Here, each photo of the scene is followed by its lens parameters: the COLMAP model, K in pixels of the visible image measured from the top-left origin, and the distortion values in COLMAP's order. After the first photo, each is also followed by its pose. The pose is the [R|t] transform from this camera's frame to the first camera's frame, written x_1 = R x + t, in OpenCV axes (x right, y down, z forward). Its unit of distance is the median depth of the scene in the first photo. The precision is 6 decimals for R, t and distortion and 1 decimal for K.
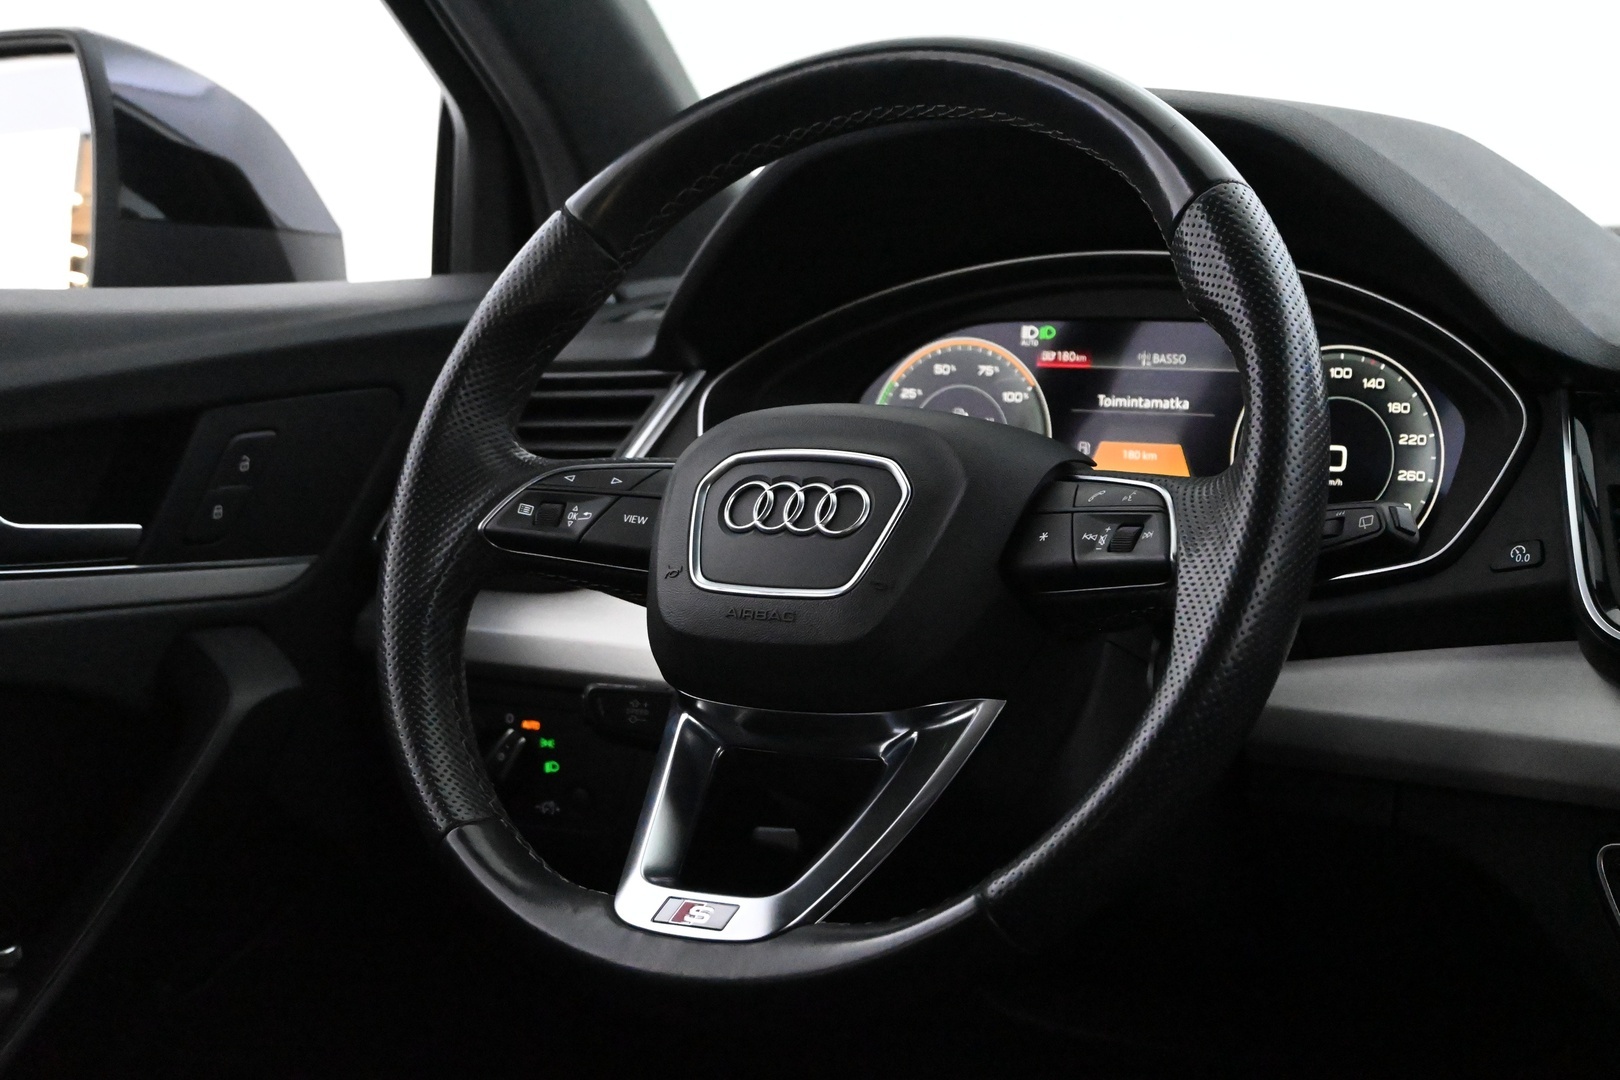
lens RADIAL K [[2847.6, 0, 819.8], [0, 2847.6, 549.7], [0, 0, 1]] dist [-0.002832, 0.000000]
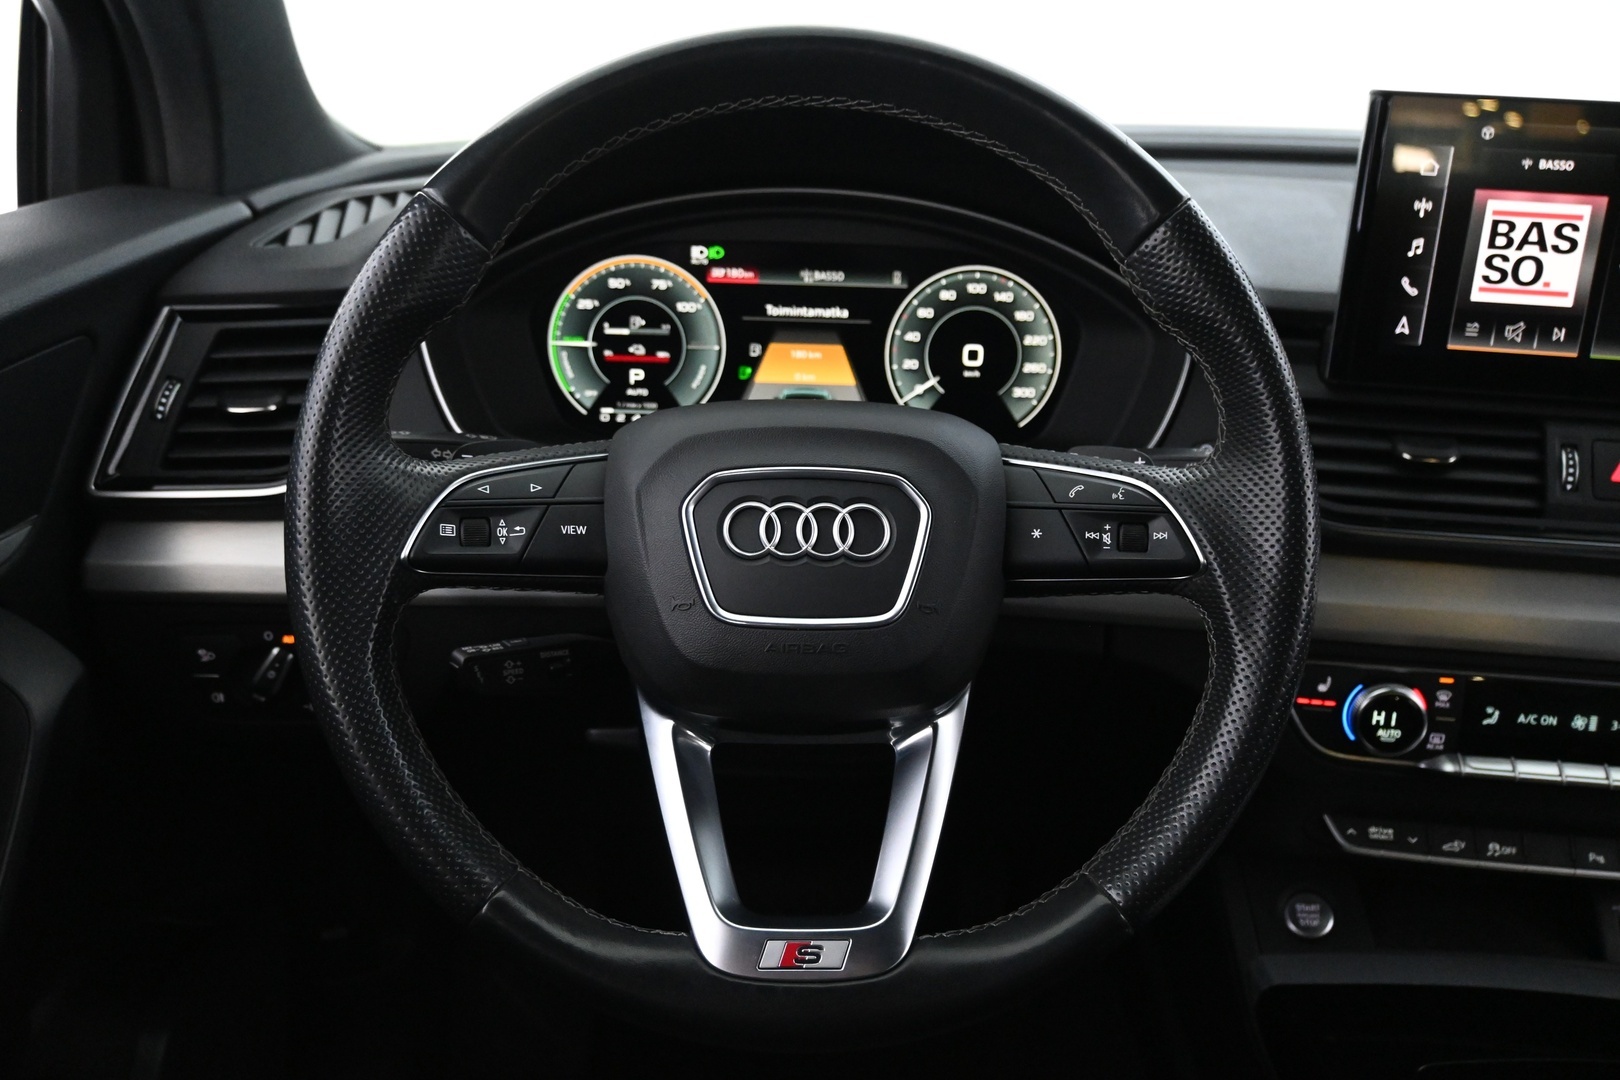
lens RADIAL K [[1400.0, 0, 815.2], [0, 1400.0, 541.8], [0, 0, 1]] dist [-0.014709, -0.002765]
pose [[0.832151, -0.168658, 0.528280, -0.233028], [0.025642, 0.963313, 0.267154, -0.123979], [-0.553957, -0.208766, 0.805946, 0.514369]]
